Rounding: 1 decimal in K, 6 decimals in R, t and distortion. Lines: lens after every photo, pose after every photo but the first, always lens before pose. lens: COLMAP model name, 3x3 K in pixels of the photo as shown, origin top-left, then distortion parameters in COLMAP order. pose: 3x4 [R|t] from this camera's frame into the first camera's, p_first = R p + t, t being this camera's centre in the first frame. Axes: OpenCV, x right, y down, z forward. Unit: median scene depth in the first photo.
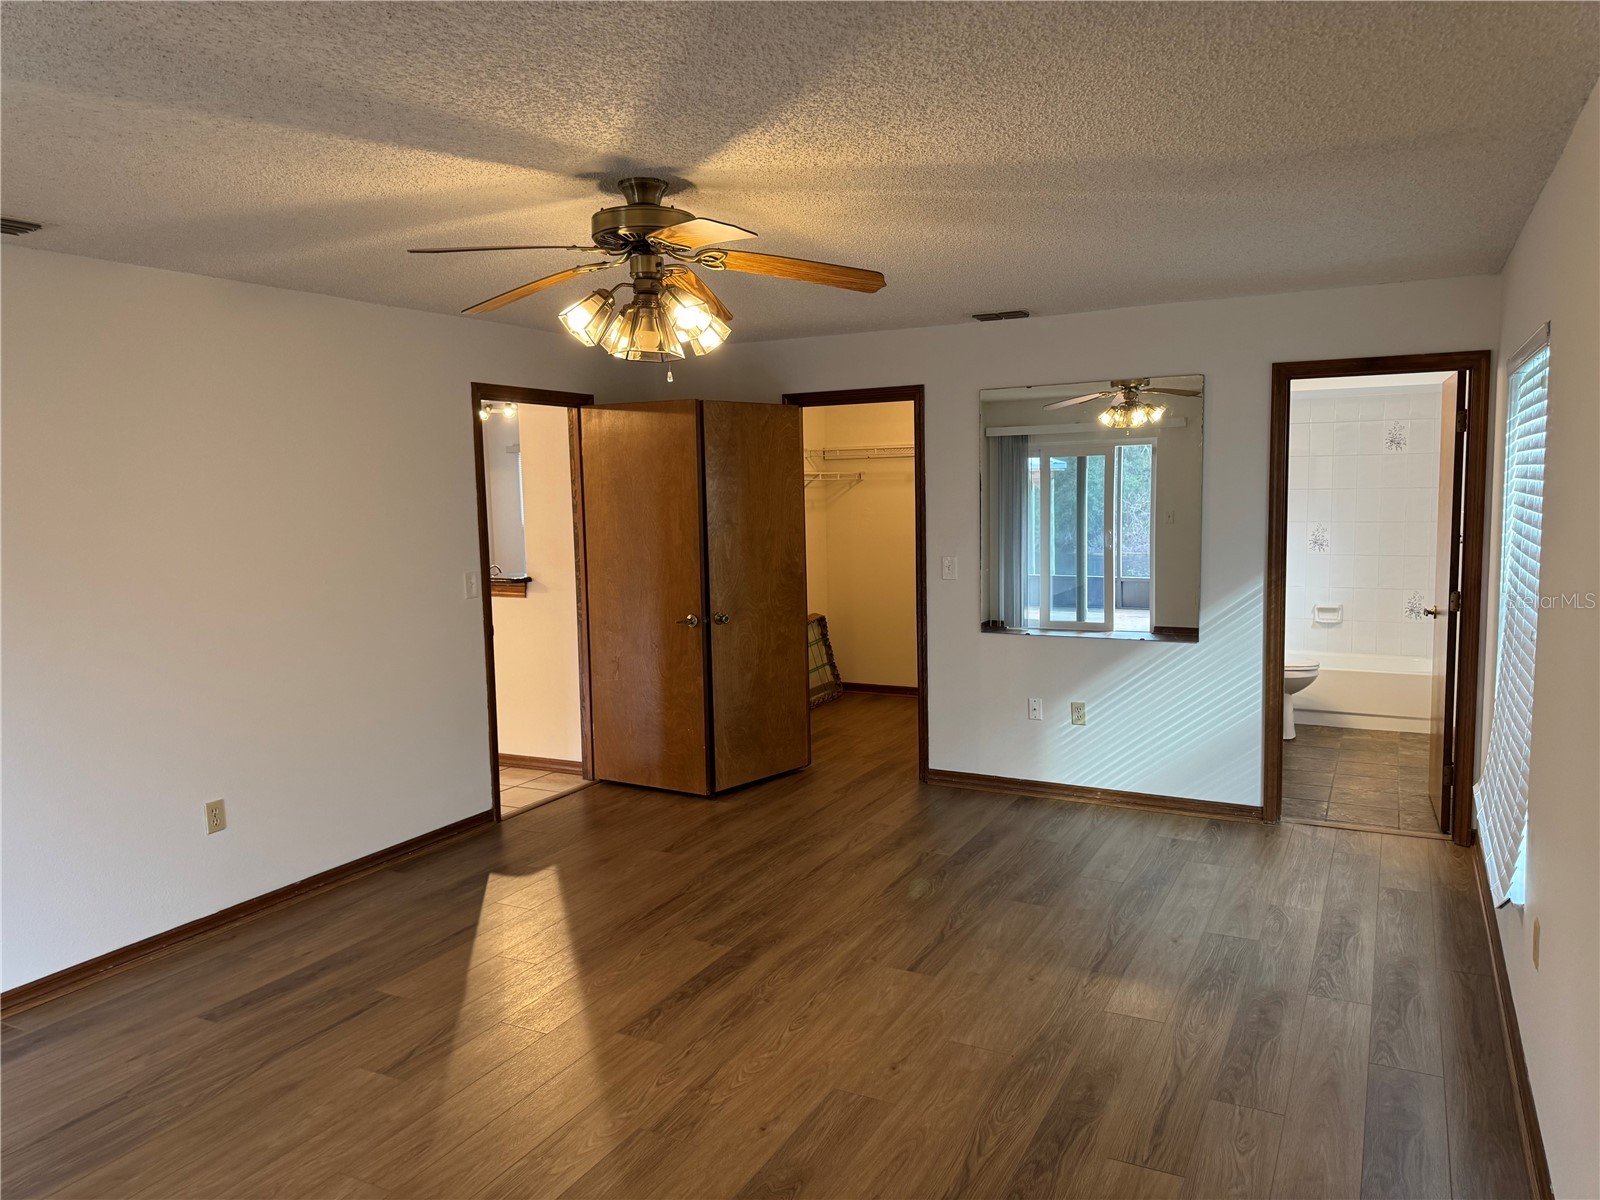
lens RADIAL K [[1120.3, 0, 798.2], [0, 1120.3, 599.4], [0, 0, 1]] dist [0.067209, -0.083032]
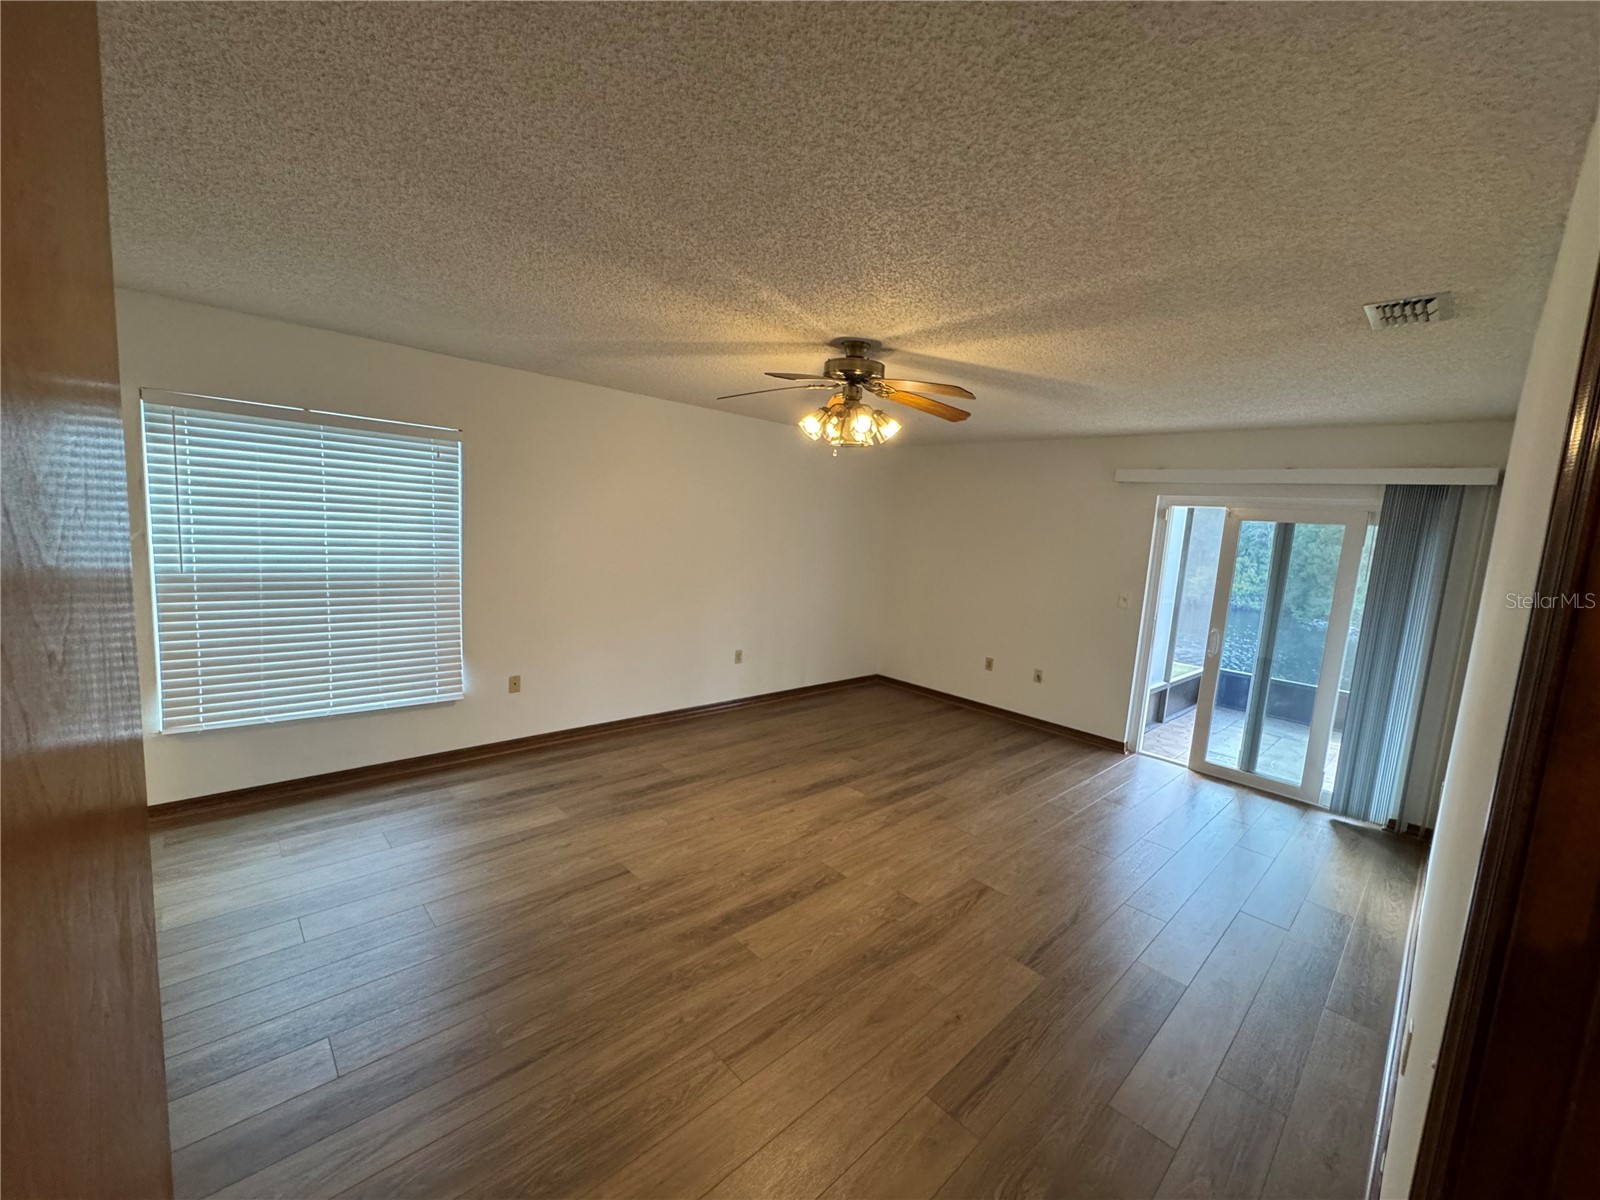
lens RADIAL K [[637.6, 0, 797.4], [0, 637.6, 598.3], [0, 0, 1]] dist [-0.003287, 0.000069]
pose [[-0.945425, -0.079343, 0.316032, -0.327888], [-0.010779, 0.976985, 0.213037, -0.165394], [-0.325662, 0.198004, -0.924521, 1.685283]]
